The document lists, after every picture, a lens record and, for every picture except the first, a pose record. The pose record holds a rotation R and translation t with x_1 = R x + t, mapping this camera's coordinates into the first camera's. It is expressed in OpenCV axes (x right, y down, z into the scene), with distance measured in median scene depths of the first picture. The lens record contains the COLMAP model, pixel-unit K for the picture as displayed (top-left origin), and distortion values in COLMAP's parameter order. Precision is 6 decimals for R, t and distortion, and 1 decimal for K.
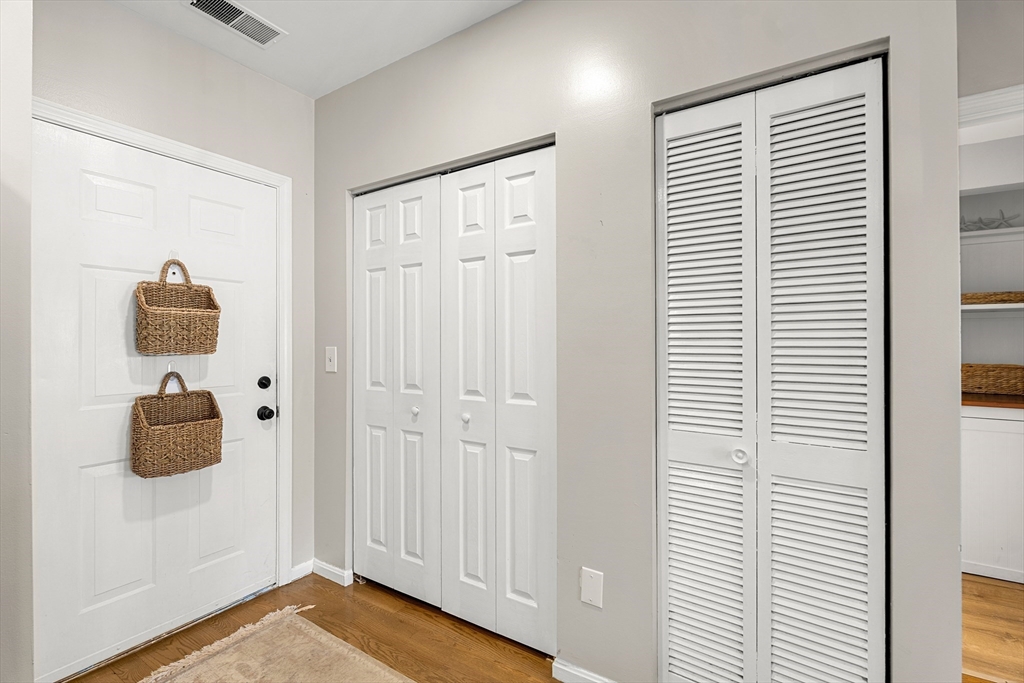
lens RADIAL K [[455.5, 0, 511.1], [0, 455.5, 336.8], [0, 0, 1]] dist [-0.002082, -0.000070]
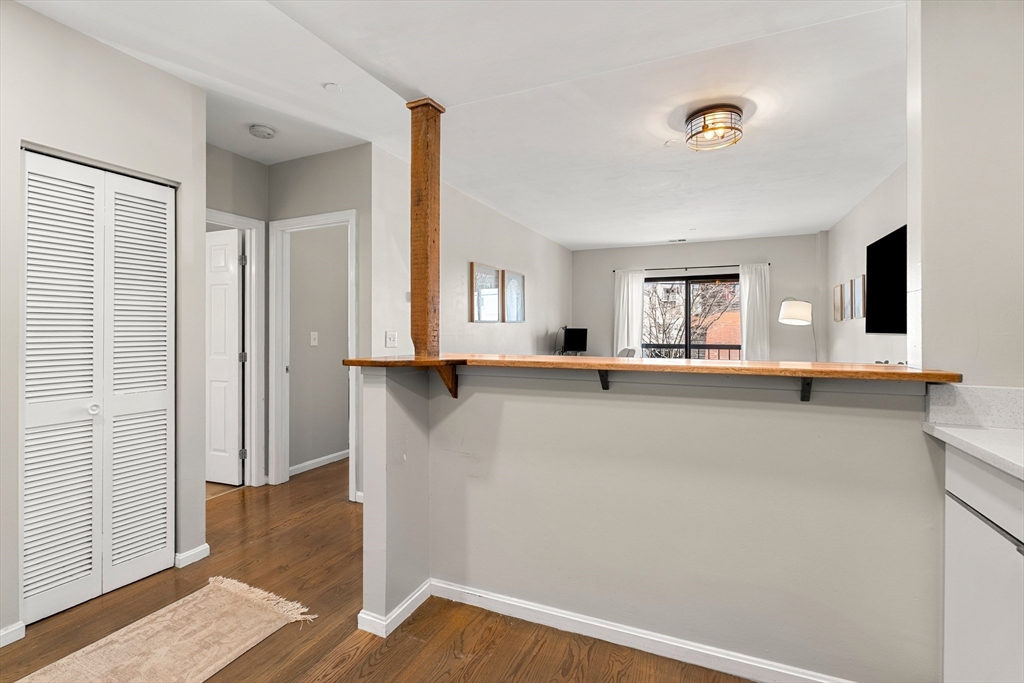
lens RADIAL K [[456.5, 0, 511.4], [0, 456.5, 330.8], [0, 0, 1]] dist [-0.001623, -0.000045]
pose [[-0.149979, -0.000207, 0.988689, -1.081642], [-0.009882, 0.999950, -0.001290, -0.007952], [-0.988640, -0.009964, -0.149973, -0.123495]]
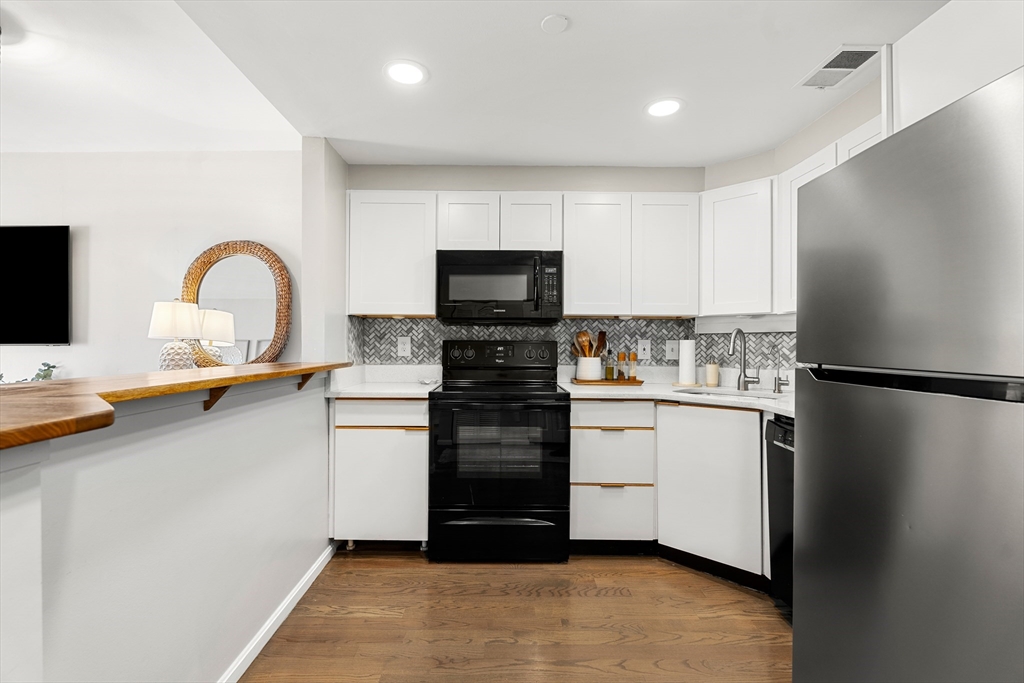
lens RADIAL K [[454.5, 0, 502.1], [0, 454.5, 344.9], [0, 0, 1]] dist [-0.003782, -0.000076]
pose [[-0.838717, 0.002436, -0.544563, 0.046255], [0.006444, 0.999964, -0.005452, 0.013762], [0.544530, -0.008082, -0.838702, 0.585940]]
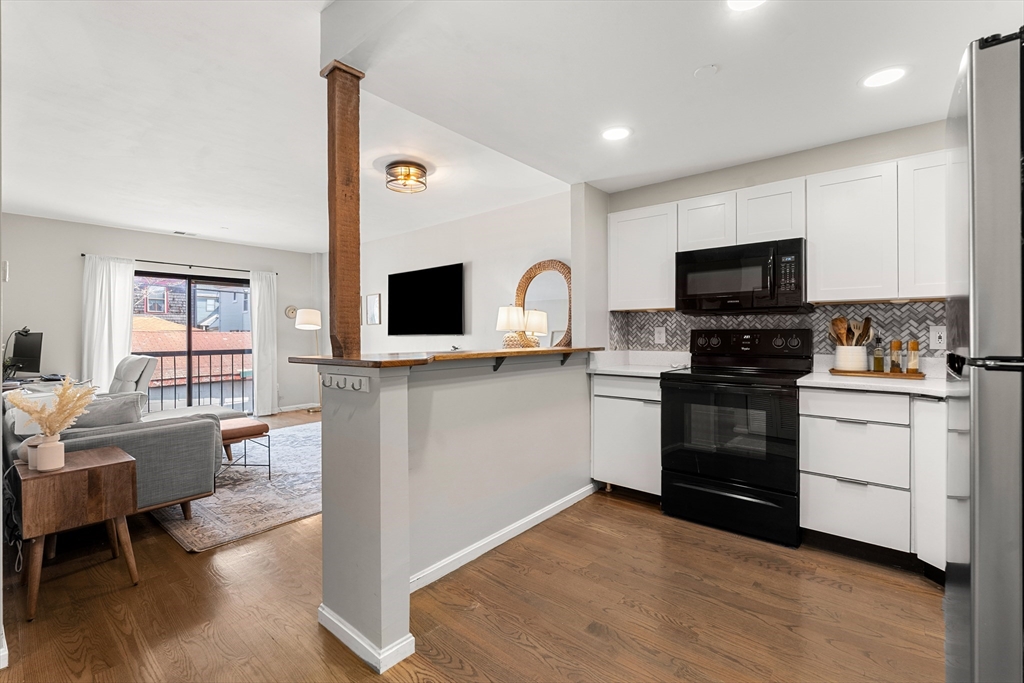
lens RADIAL K [[455.5, 0, 511.1], [0, 455.5, 336.8], [0, 0, 1]] dist [-0.002082, -0.000070]
pose [[-0.990727, 0.006839, 0.135693, -0.240897], [0.005994, 0.999960, -0.006630, 0.025463], [-0.135733, -0.005755, -0.990729, 1.115329]]
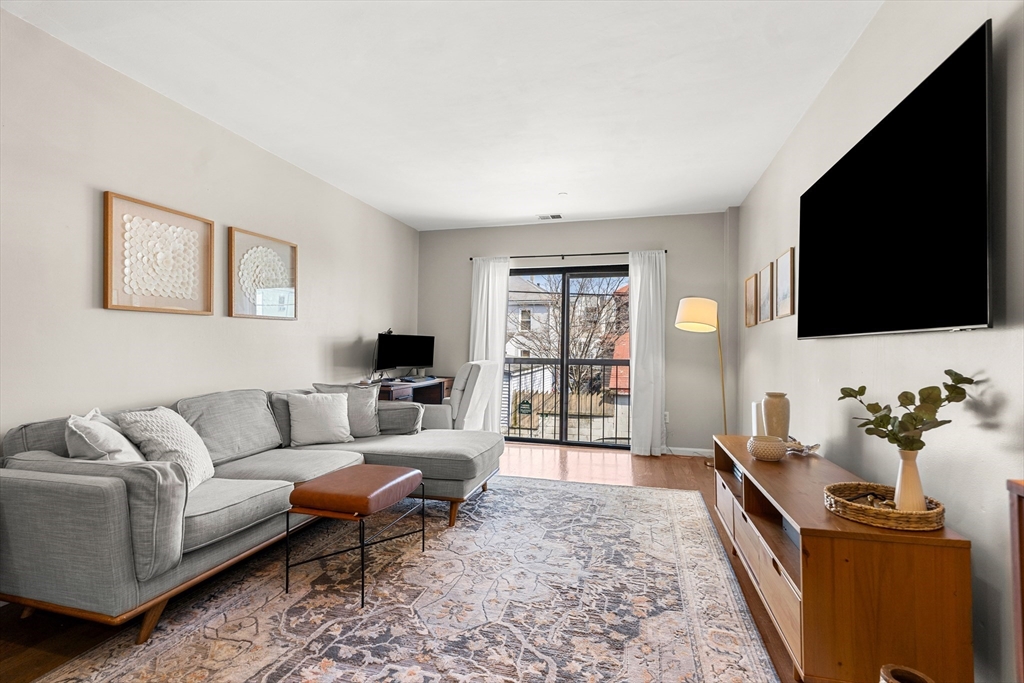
lens RADIAL K [[450.9, 0, 510.1], [0, 450.9, 346.8], [0, 0, 1]] dist [-0.000937, 0.000053]
pose [[-0.293495, 0.000687, 0.955960, 0.068762], [-0.020258, 0.999771, -0.006939, 0.047823], [-0.955746, -0.021403, -0.293414, -1.176435]]
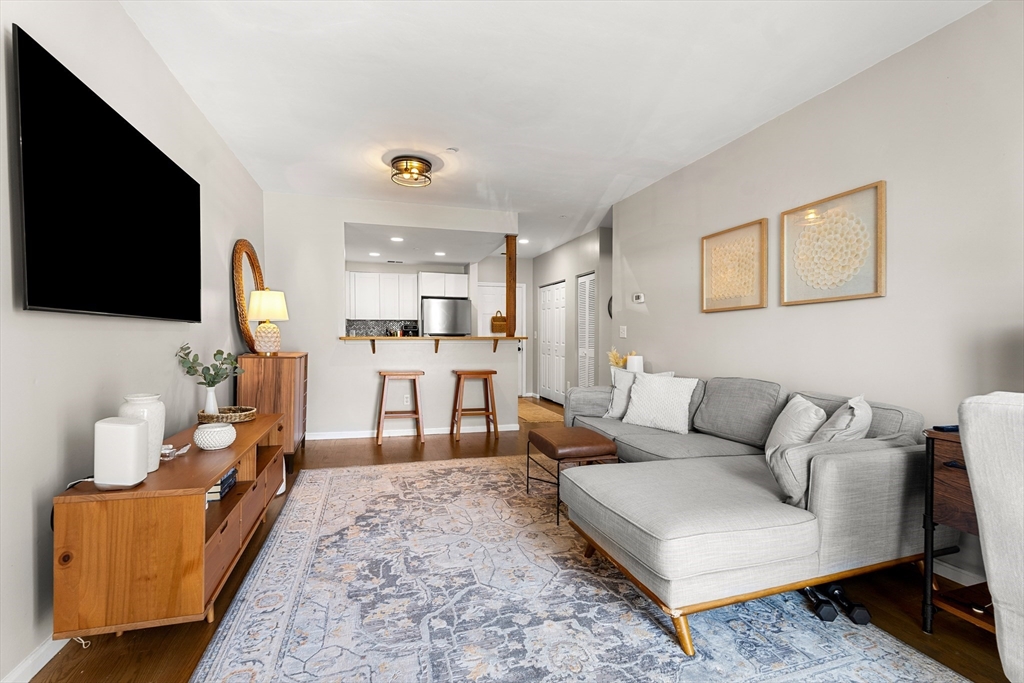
lens RADIAL K [[455.5, 0, 511.1], [0, 455.5, 336.8], [0, 0, 1]] dist [-0.002082, -0.000070]
pose [[0.764391, 0.004200, -0.644739, 2.697410], [0.004599, 0.999918, 0.011965, 0.031983], [0.644736, -0.012111, 0.764309, -2.814463]]
